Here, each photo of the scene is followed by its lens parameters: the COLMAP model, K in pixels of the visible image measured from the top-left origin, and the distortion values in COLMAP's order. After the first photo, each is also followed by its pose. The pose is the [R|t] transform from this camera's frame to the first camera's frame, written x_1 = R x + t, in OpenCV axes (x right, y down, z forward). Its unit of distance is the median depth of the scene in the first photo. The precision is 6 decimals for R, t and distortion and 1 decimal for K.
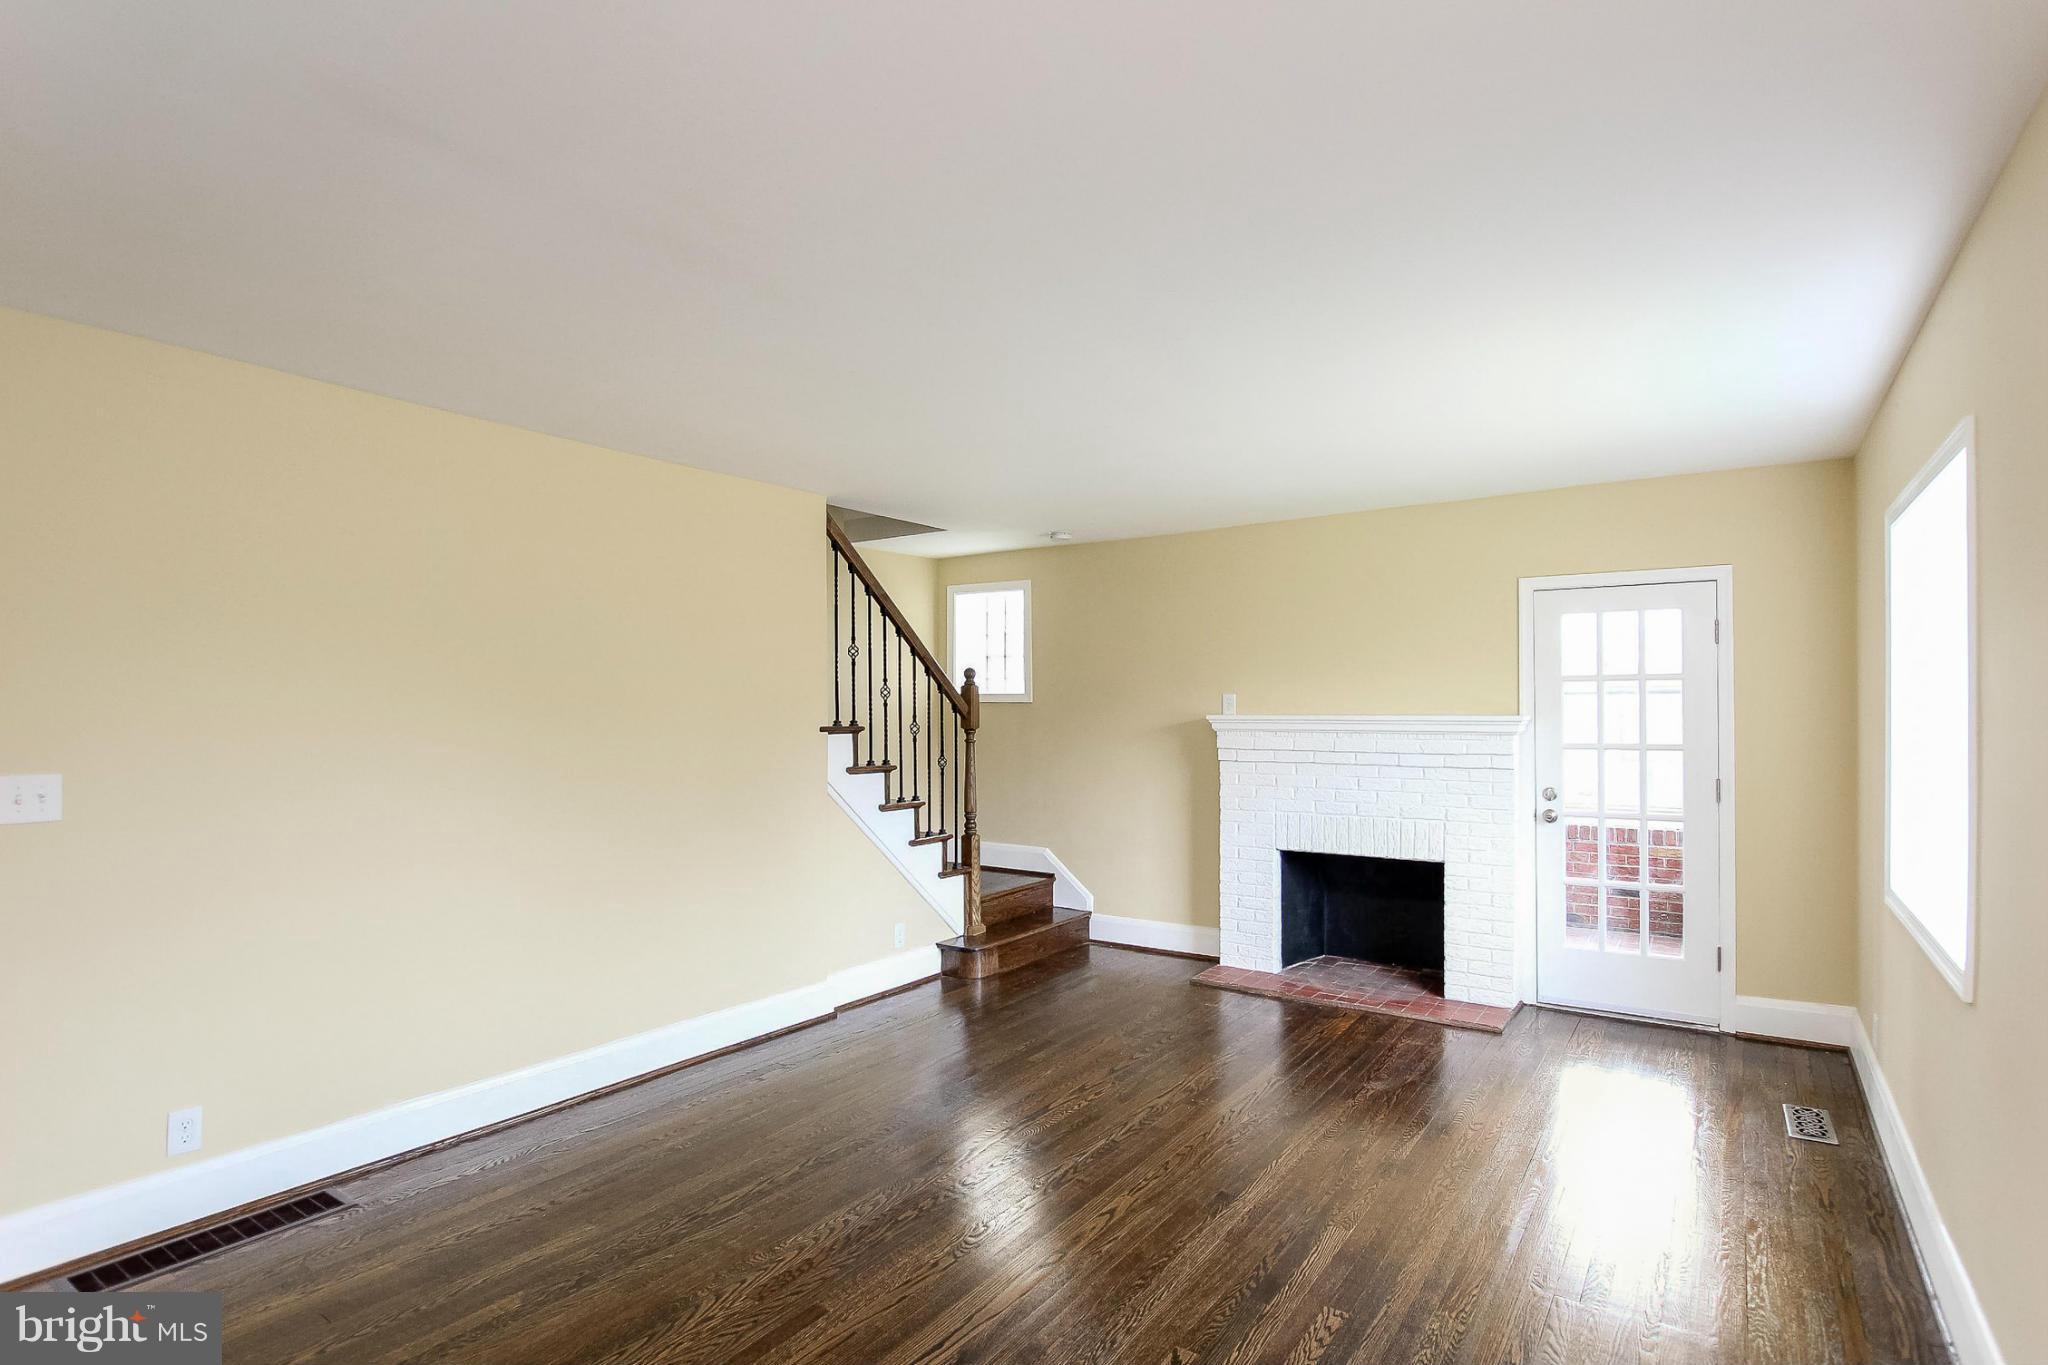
lens RADIAL K [[1017.5, 0, 1034.3], [0, 1017.5, 690.5], [0, 0, 1]] dist [0.001086, 0.000358]
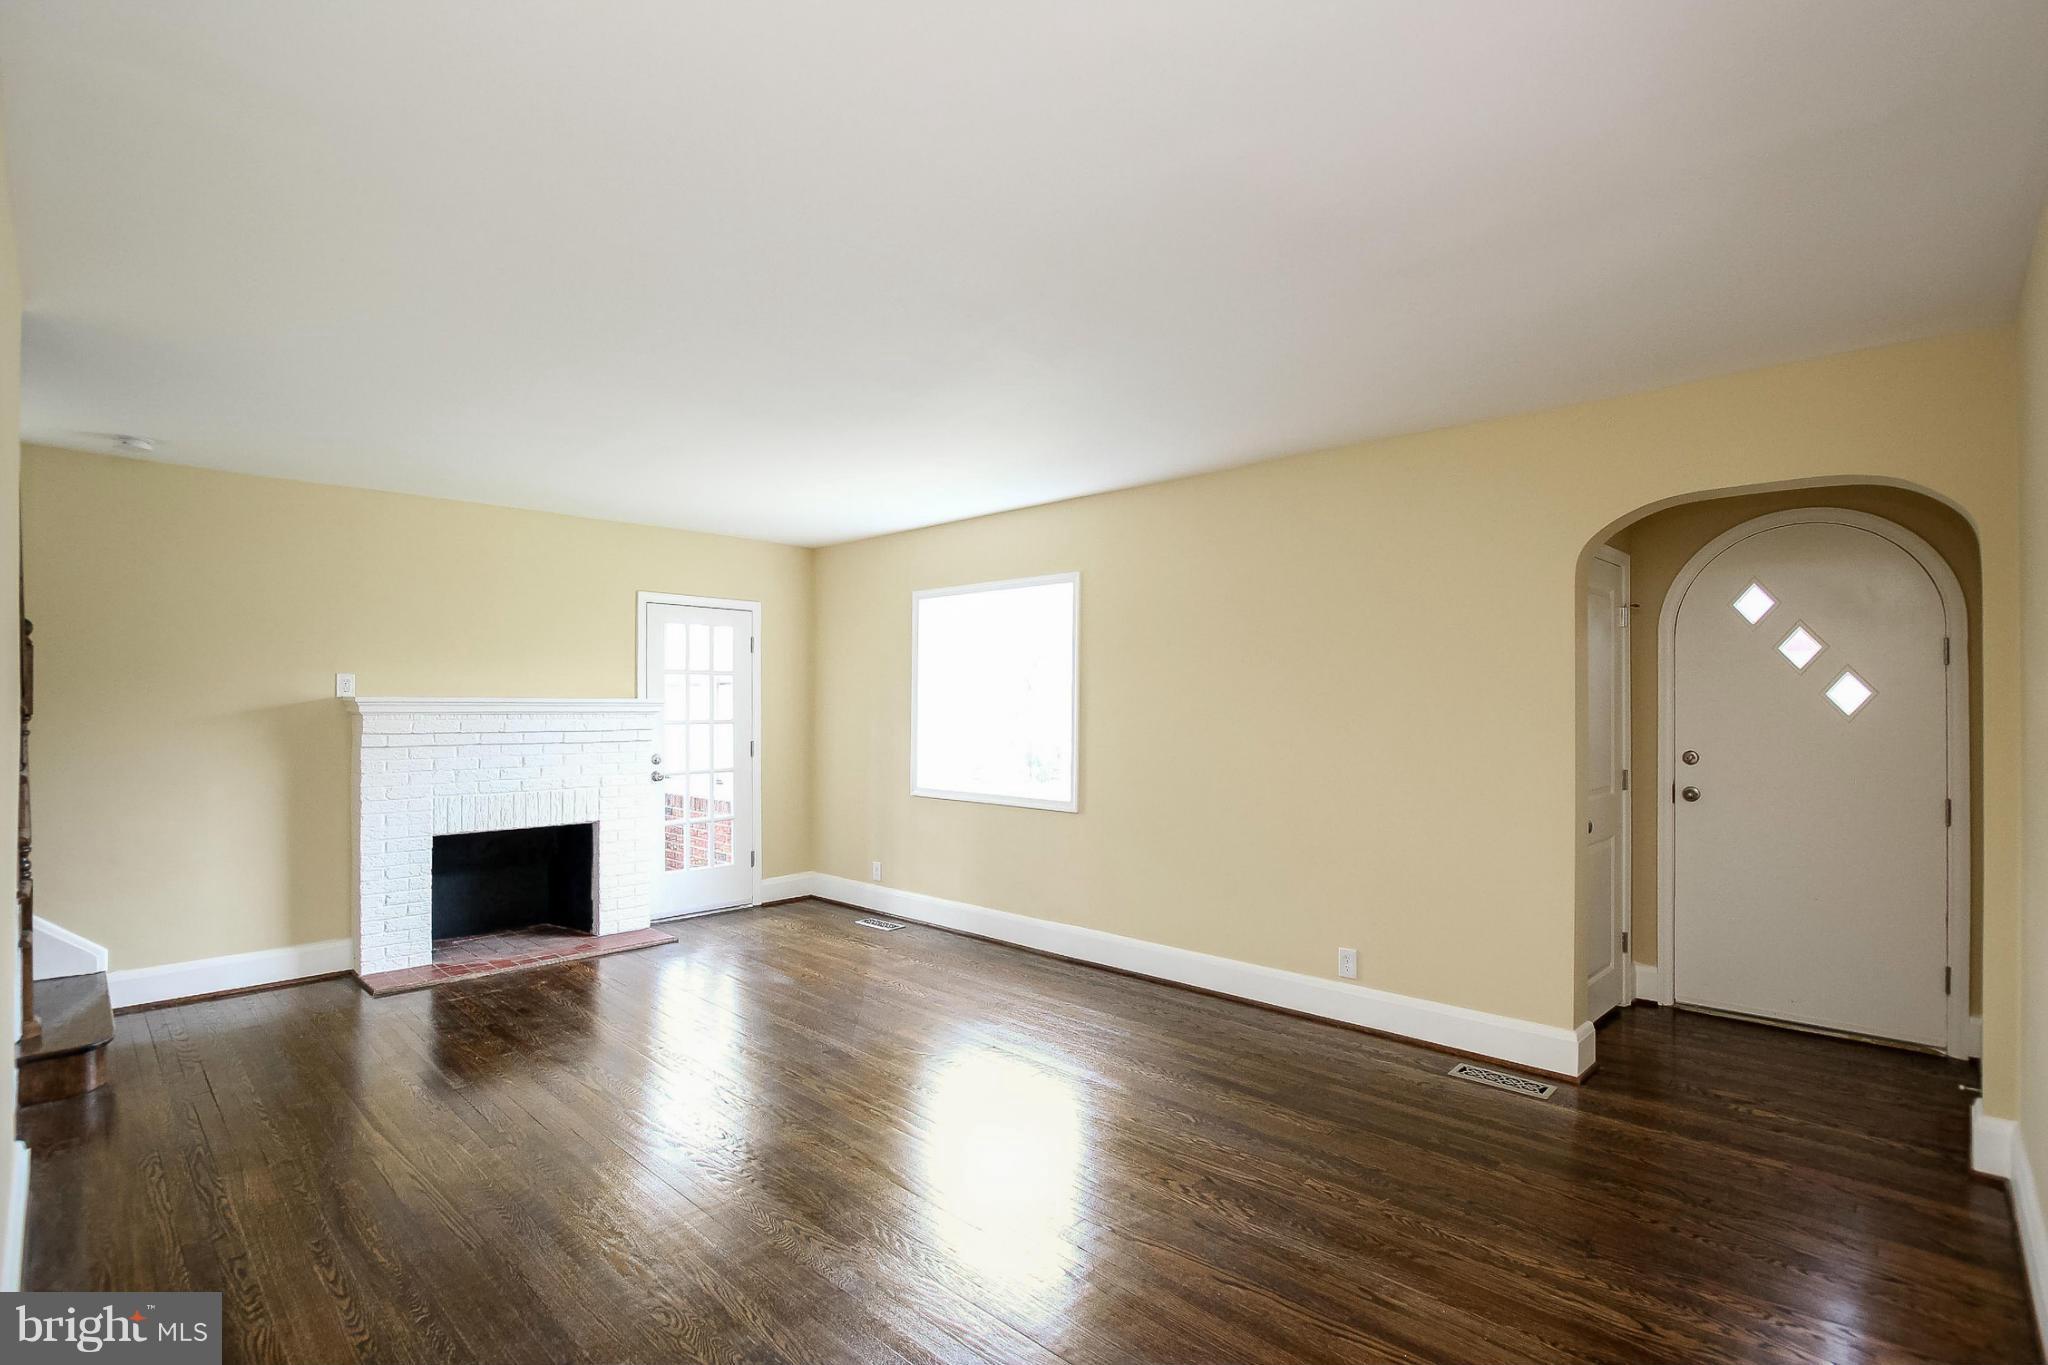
lens RADIAL K [[950.5, 0, 1011.1], [0, 950.5, 700.6], [0, 0, 1]] dist [-0.022348, 0.000515]
pose [[0.162266, 0.008731, 0.986708, -0.594270], [-0.023595, 0.999709, -0.004966, 0.020567], [-0.986465, -0.022475, 0.162425, 0.339631]]
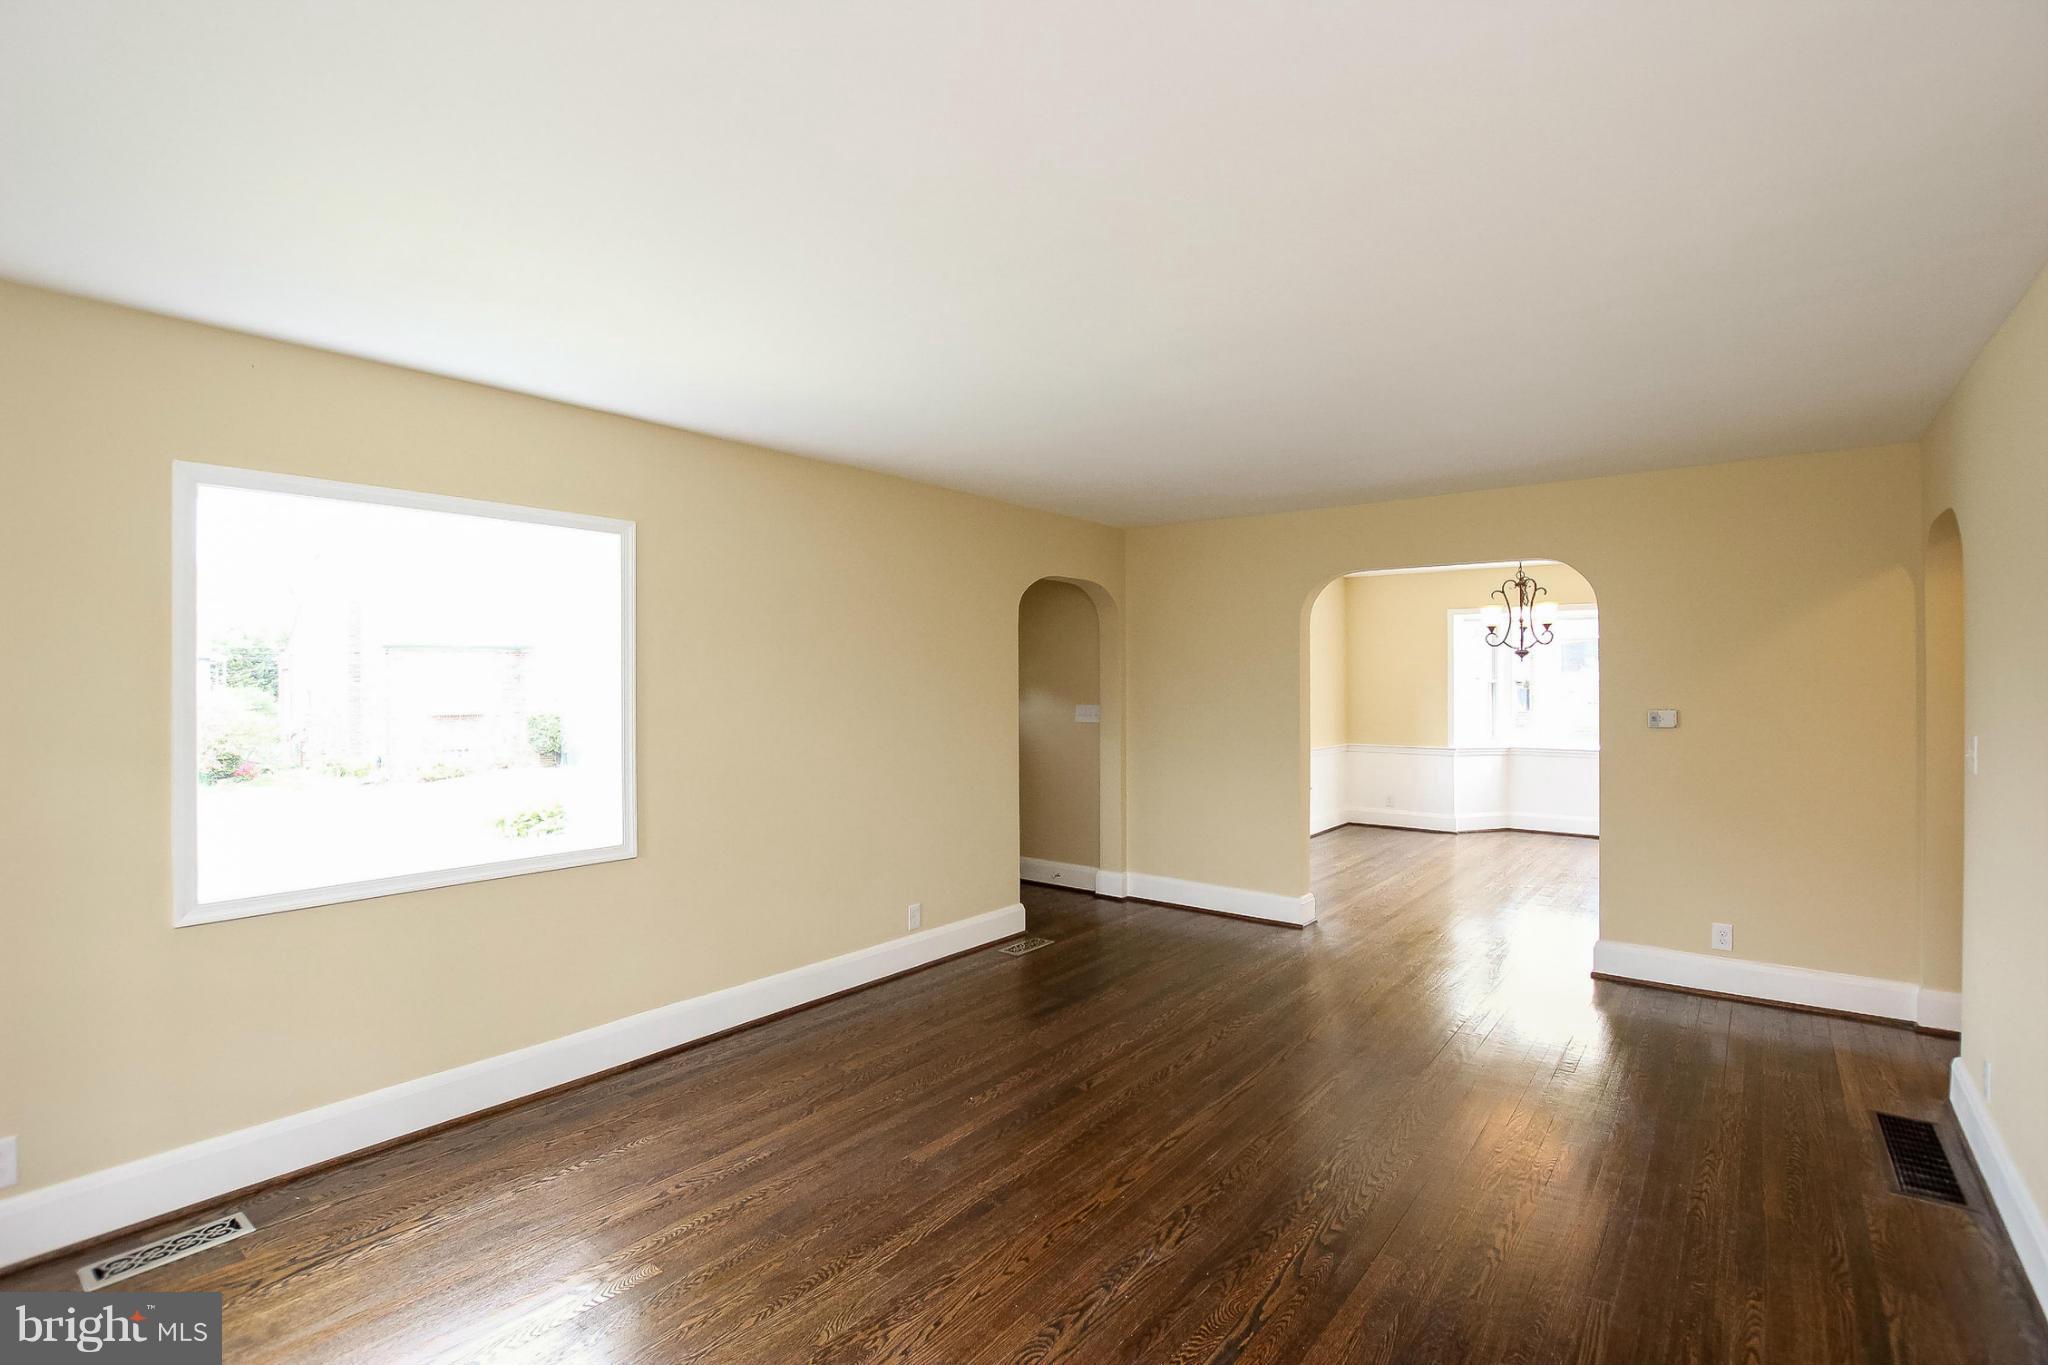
lens RADIAL K [[950.5, 0, 1021.6], [0, 950.5, 686.0], [0, 0, 1]] dist [-0.022348, 0.000515]
pose [[-0.997244, 0.013400, 0.072970, 0.056094], [0.011953, 0.999724, -0.020230, 0.020437], [-0.073221, -0.019302, -0.997129, 1.125122]]
